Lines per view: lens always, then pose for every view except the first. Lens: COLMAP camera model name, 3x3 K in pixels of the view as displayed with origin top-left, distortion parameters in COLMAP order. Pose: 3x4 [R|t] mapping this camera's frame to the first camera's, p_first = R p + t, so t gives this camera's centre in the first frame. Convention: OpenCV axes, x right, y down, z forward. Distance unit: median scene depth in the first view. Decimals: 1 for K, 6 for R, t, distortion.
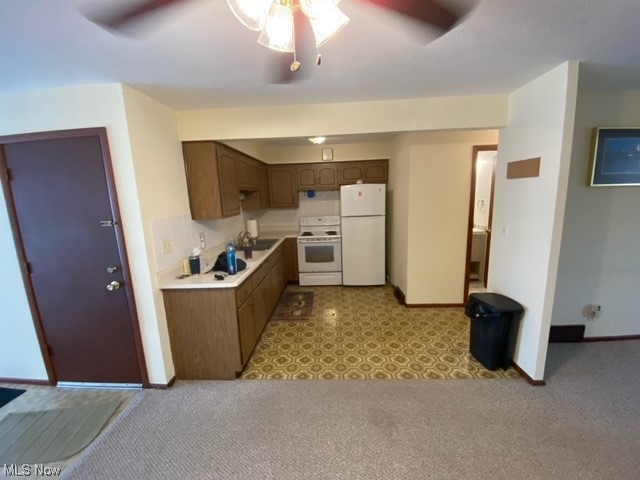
lens RADIAL K [[257.9, 0, 318.5], [0, 257.9, 238.3], [0, 0, 1]] dist [-0.002058, -0.000457]
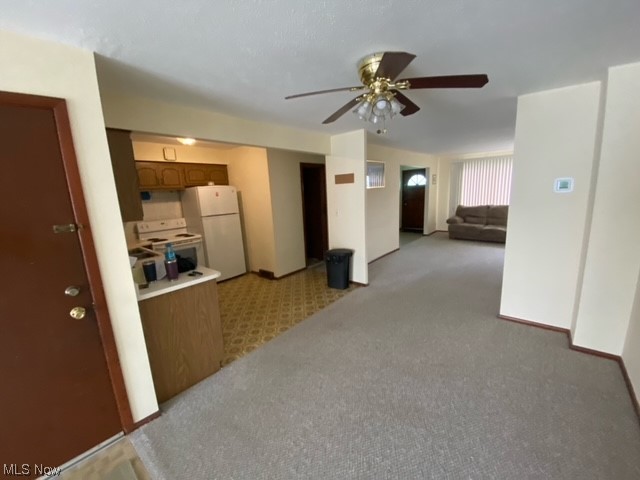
lens RADIAL K [[257.9, 0, 321.7], [0, 257.9, 239.0], [0, 0, 1]] dist [-0.002058, -0.000457]
pose [[0.606611, -0.138837, 0.782782, -0.713900], [0.152500, 0.986669, 0.056821, 0.029216], [-0.780235, 0.084906, 0.619697, -0.007966]]
